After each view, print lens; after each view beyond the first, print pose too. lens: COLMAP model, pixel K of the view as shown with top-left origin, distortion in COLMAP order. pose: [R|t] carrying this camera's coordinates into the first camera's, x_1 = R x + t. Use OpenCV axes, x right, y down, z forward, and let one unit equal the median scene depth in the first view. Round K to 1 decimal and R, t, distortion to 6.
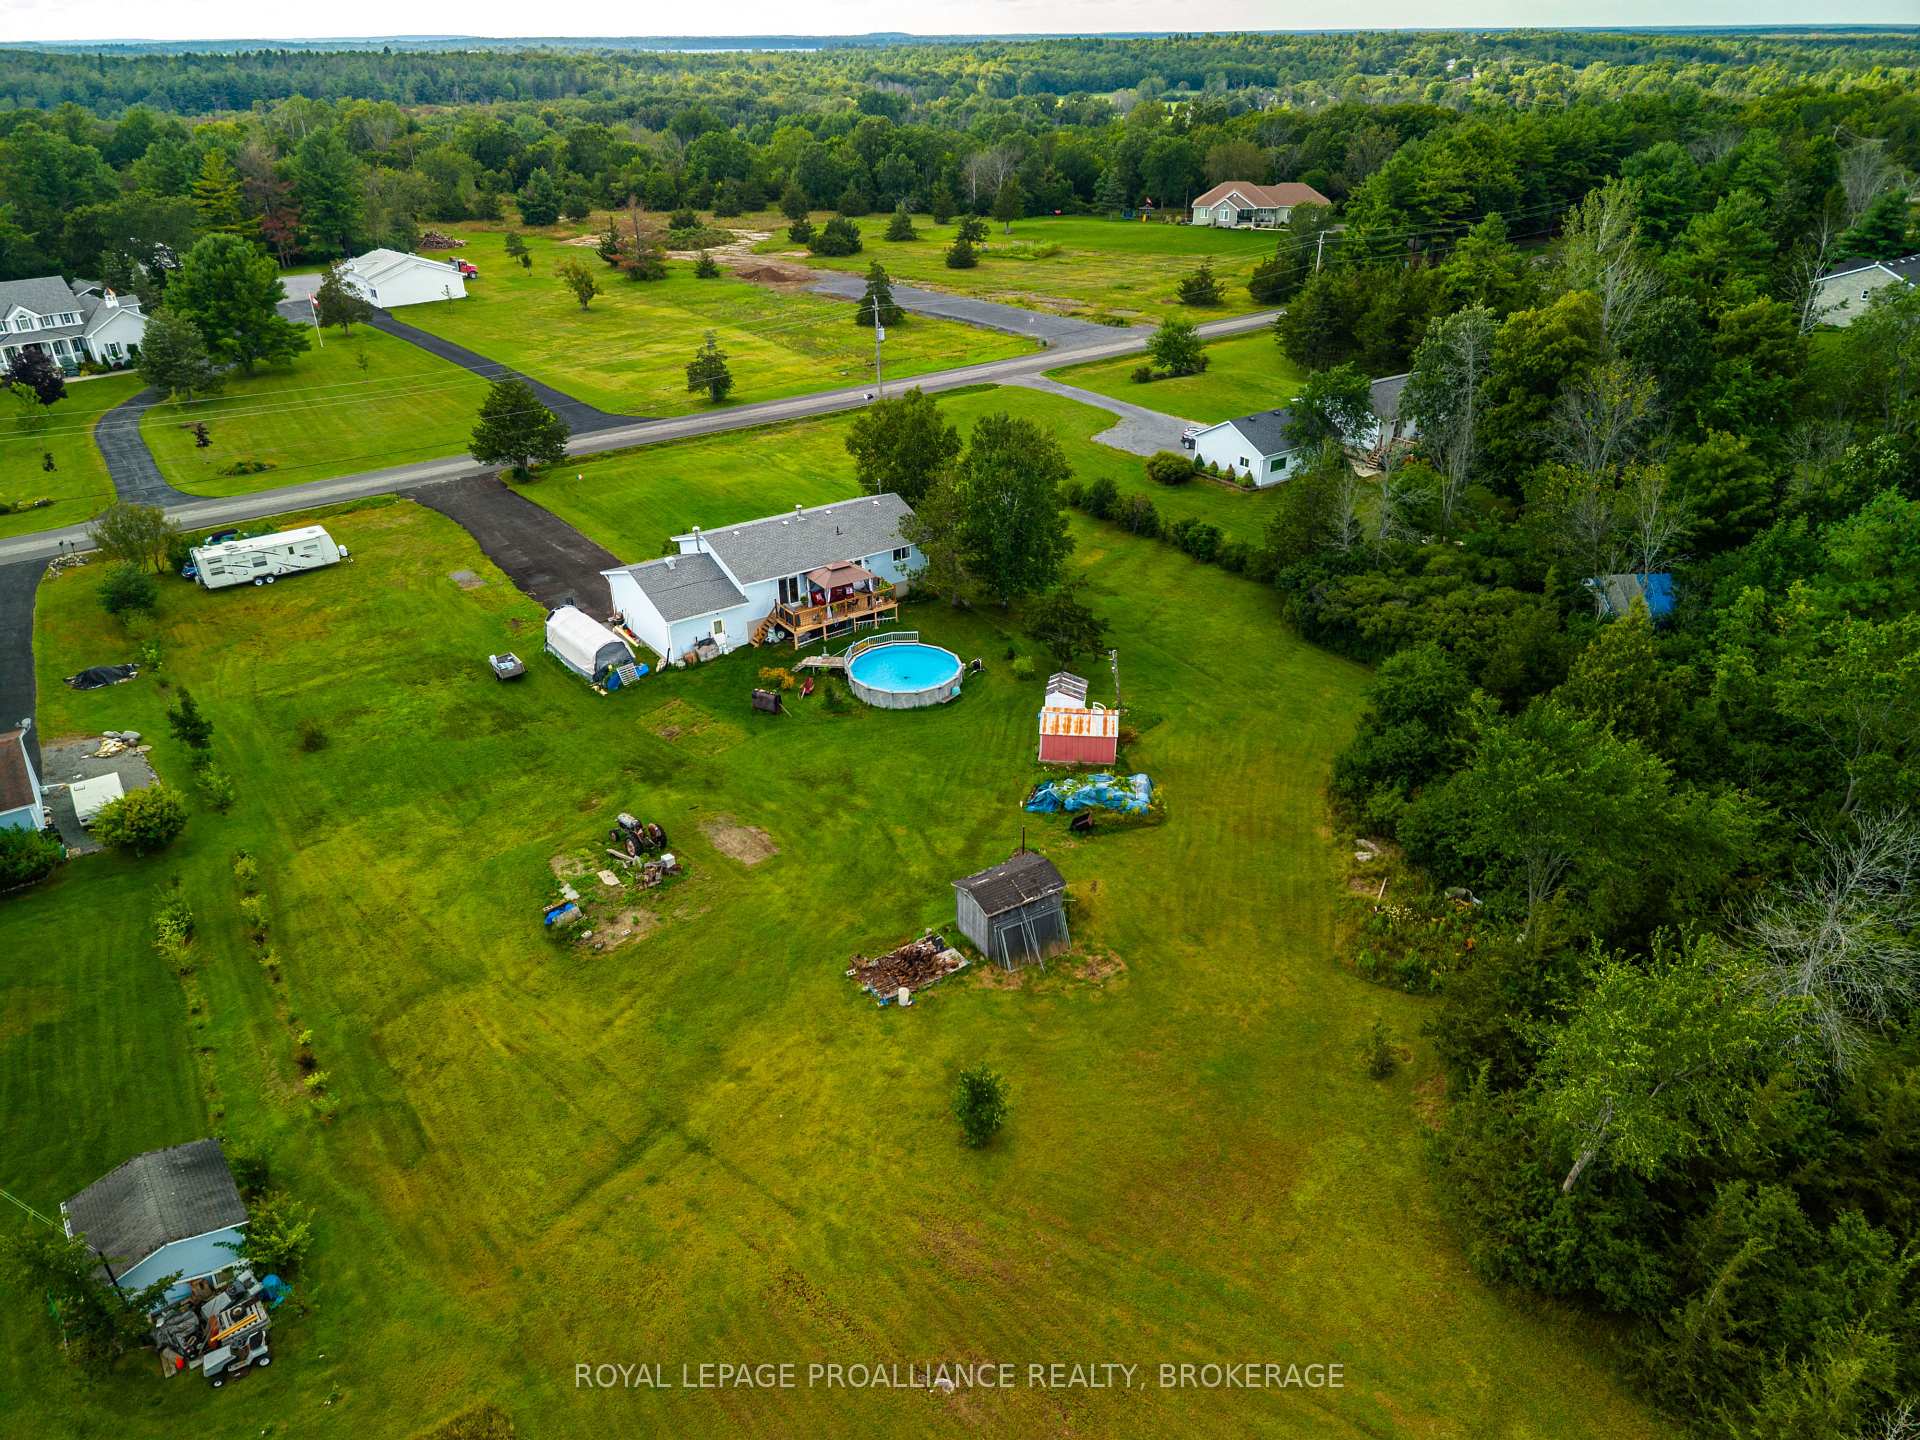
lens RADIAL K [[1398.2, 0, 960.0], [0, 1398.2, 720.0], [0, 0, 1]] dist [0.056169, -0.098086]
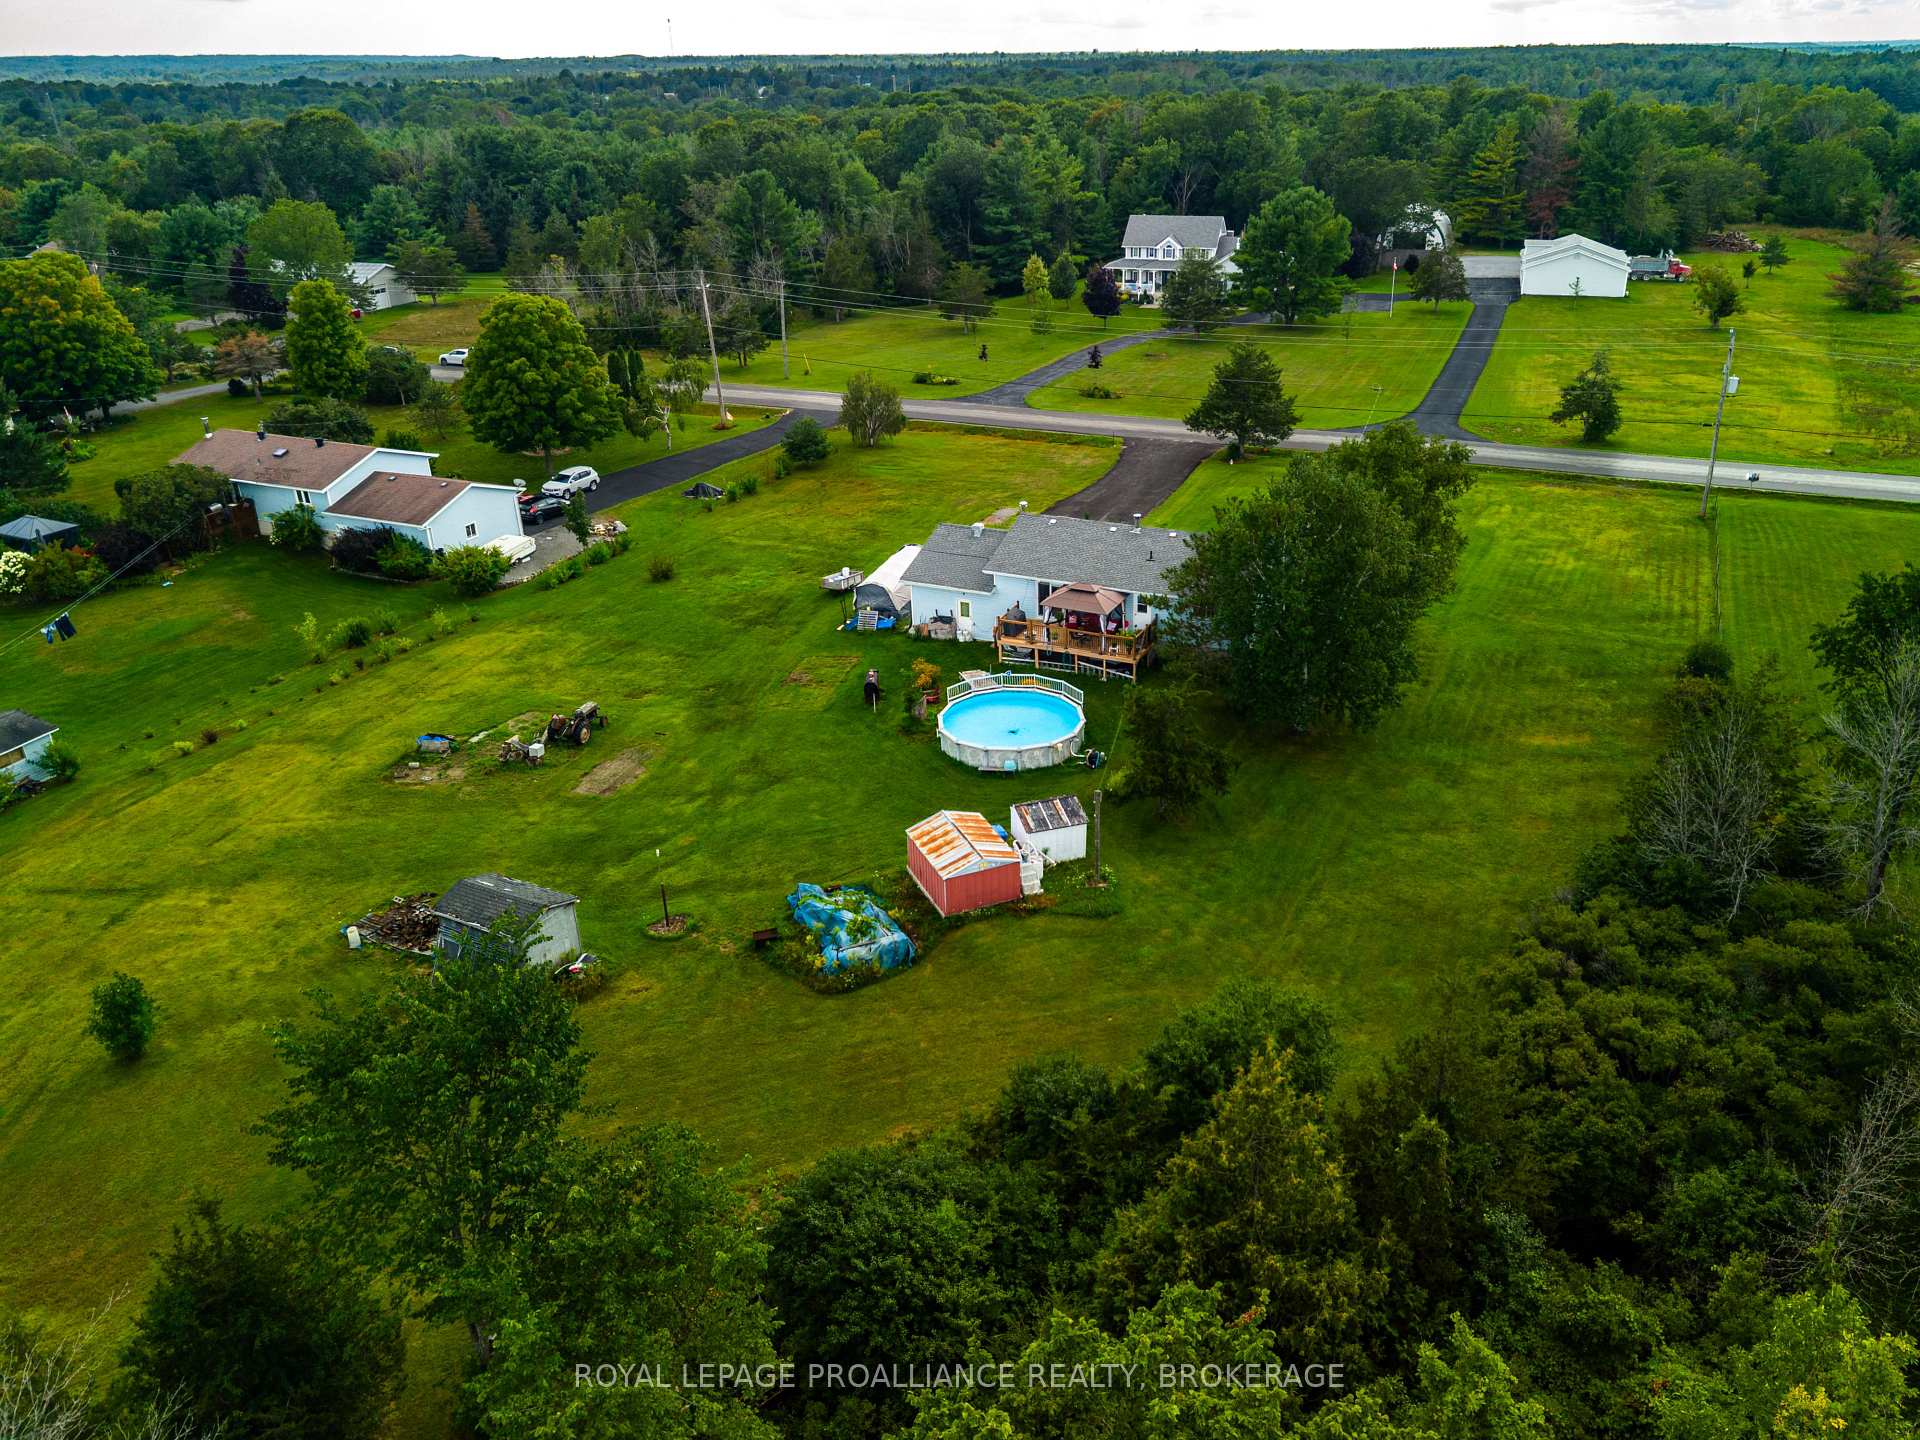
lens RADIAL K [[1398.2, 0, 960.0], [0, 1398.2, 720.0], [0, 0, 1]] dist [0.056169, -0.098086]
pose [[0.508376, 0.373872, -0.775741, 0.533969], [-0.379322, 0.905955, 0.188043, -0.166790], [0.773090, 0.198659, 0.602384, 0.474496]]
